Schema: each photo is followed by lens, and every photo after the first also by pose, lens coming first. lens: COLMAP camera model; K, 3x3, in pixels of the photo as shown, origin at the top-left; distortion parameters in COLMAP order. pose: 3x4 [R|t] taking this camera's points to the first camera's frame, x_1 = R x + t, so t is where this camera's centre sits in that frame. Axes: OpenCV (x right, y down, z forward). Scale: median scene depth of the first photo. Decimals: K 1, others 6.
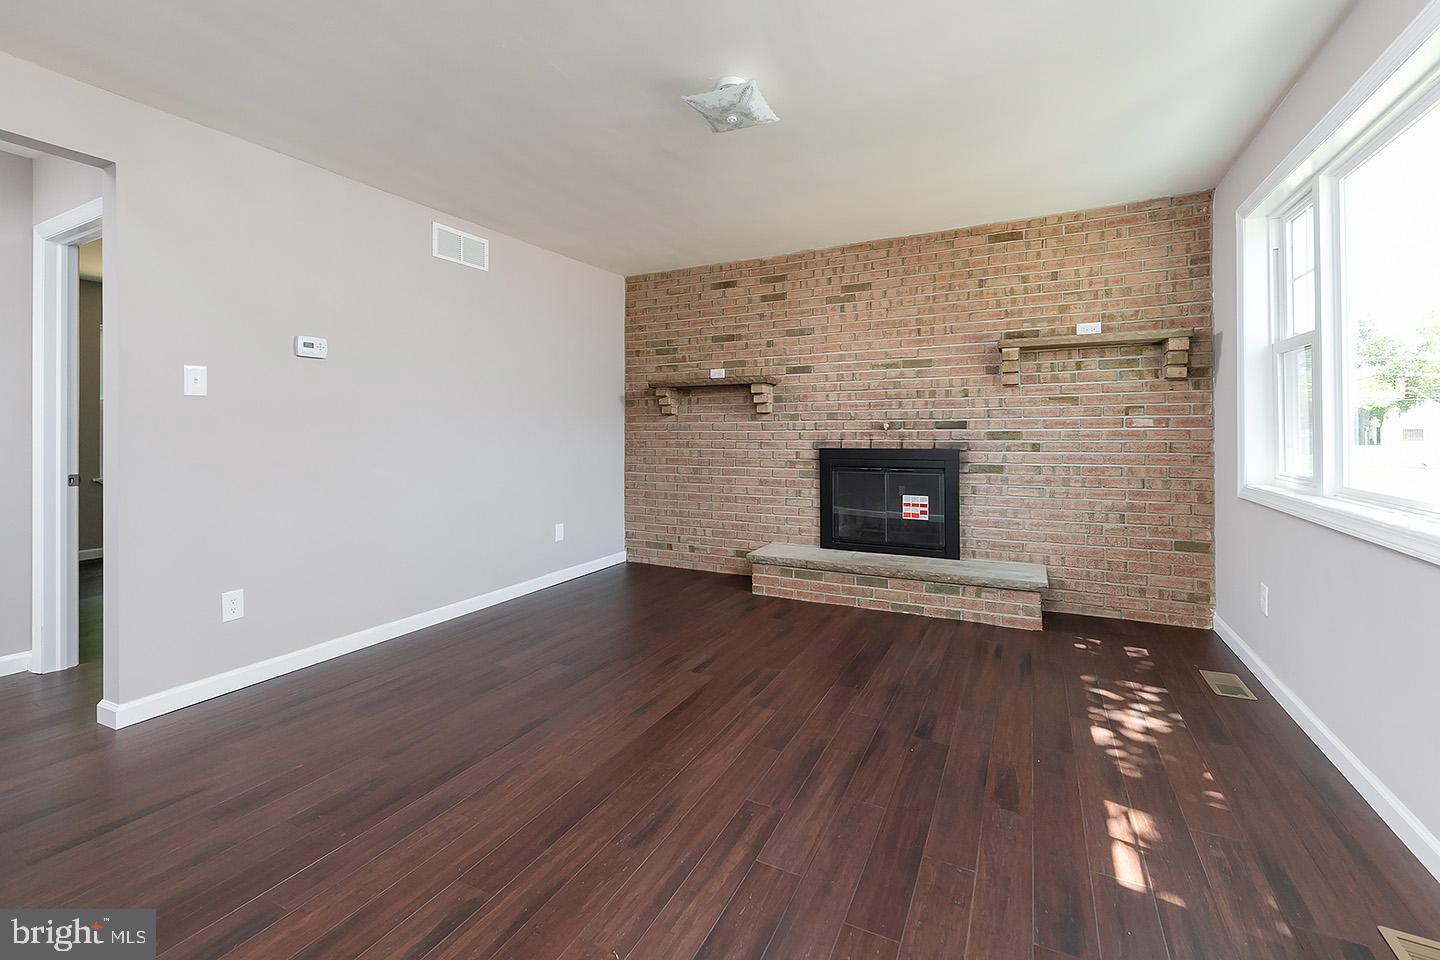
lens RADIAL K [[600.7, 0, 722.4], [0, 600.7, 417.5], [0, 0, 1]] dist [-0.000048, 0.000012]
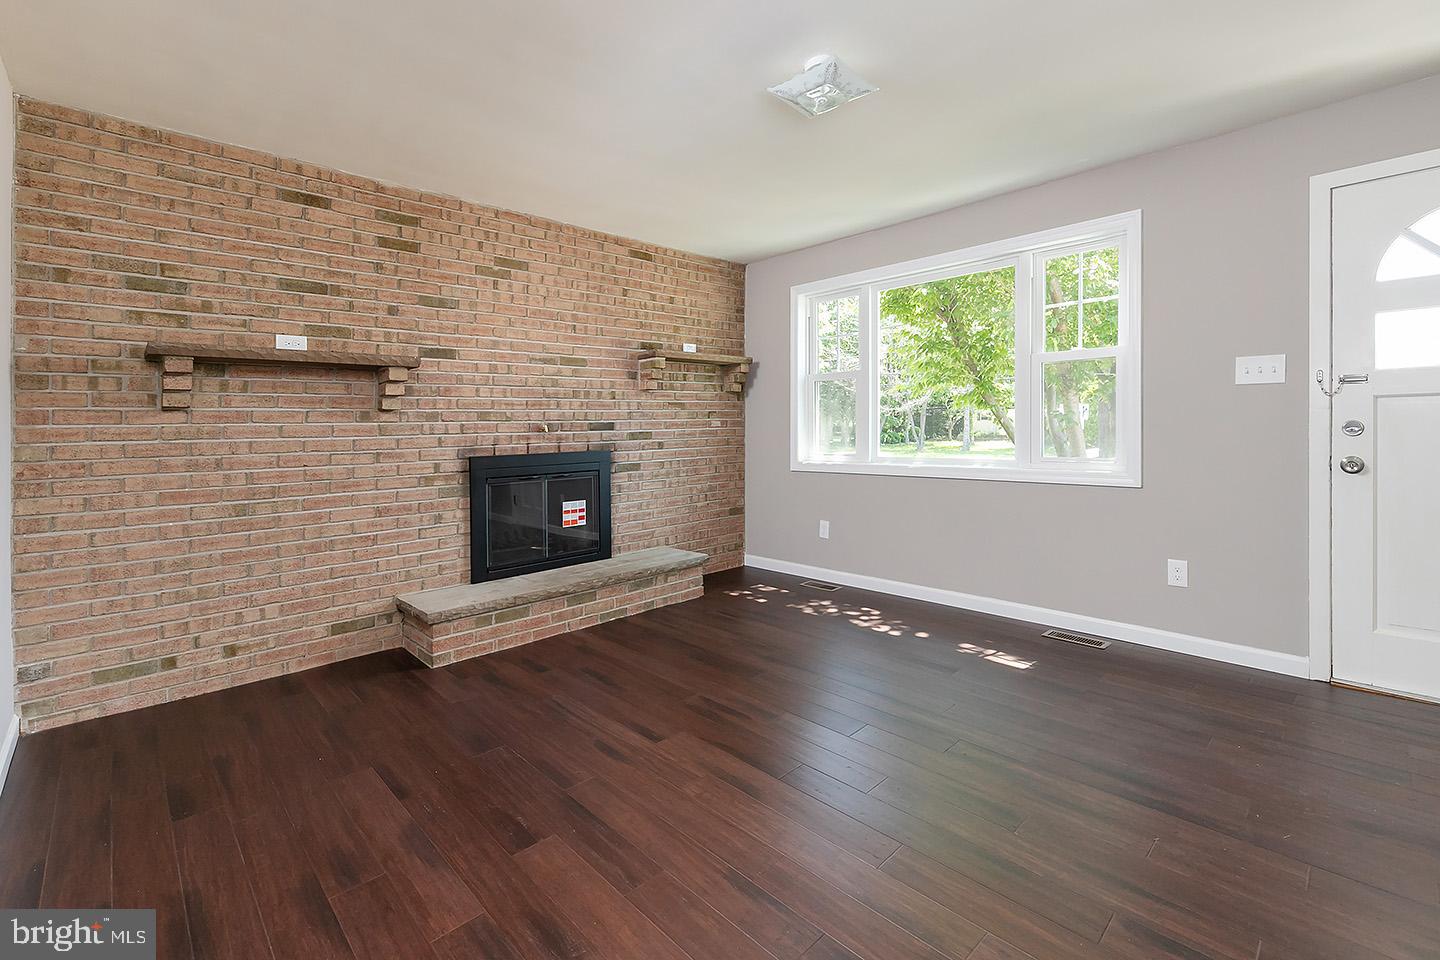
lens RADIAL K [[637.4, 0, 720.8], [0, 637.4, 428.2], [0, 0, 1]] dist [-0.000697, -0.000228]
pose [[0.327786, -0.004283, 0.944742, -0.531583], [-0.003313, 0.999978, 0.005683, 0.008143], [-0.944746, -0.004993, 0.327765, 0.434981]]
